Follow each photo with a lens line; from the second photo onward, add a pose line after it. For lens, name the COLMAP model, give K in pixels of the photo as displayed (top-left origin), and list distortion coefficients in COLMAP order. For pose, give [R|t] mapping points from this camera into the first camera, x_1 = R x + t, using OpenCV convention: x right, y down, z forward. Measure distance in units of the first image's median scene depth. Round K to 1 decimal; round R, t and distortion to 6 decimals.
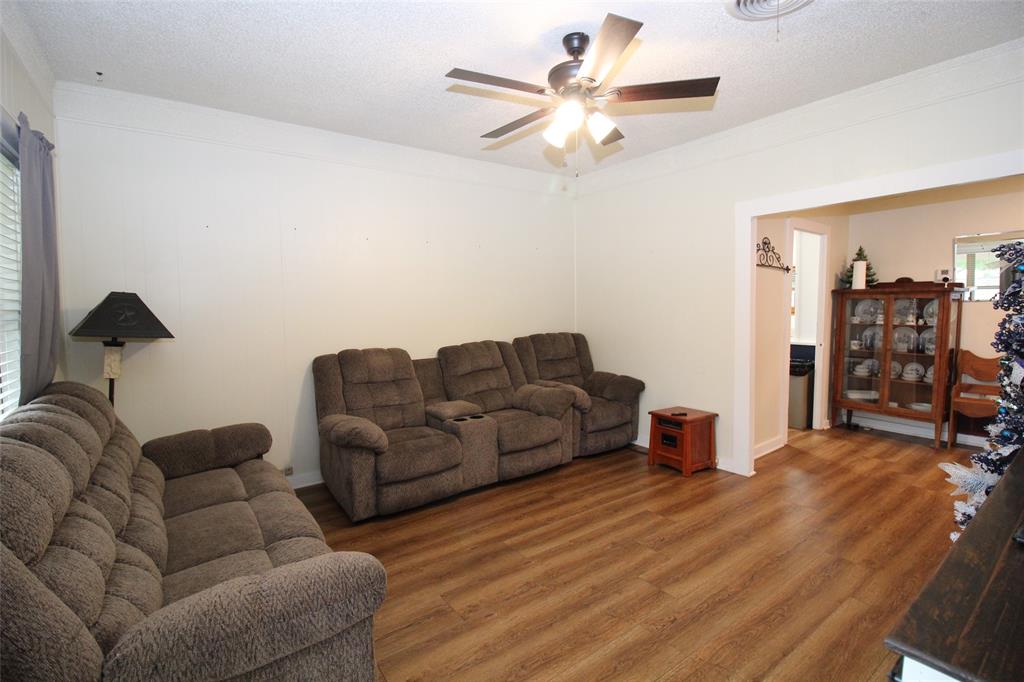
lens RADIAL K [[482.4, 0, 514.6], [0, 482.4, 339.7], [0, 0, 1]] dist [-0.012525, -0.001626]
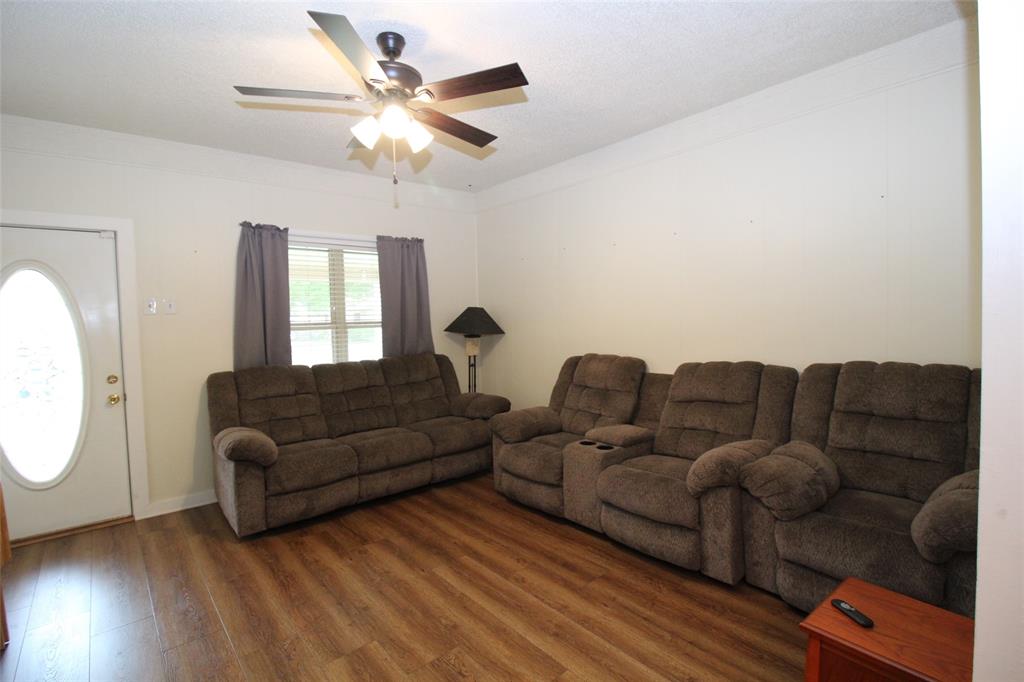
lens RADIAL K [[482.4, 0, 512.8], [0, 482.4, 335.3], [0, 0, 1]] dist [-0.012525, -0.001626]
pose [[0.068950, 0.049954, -0.996369, 0.853777], [-0.042042, 0.998004, 0.047126, -0.076777], [0.996734, 0.038640, 0.070912, 0.905346]]
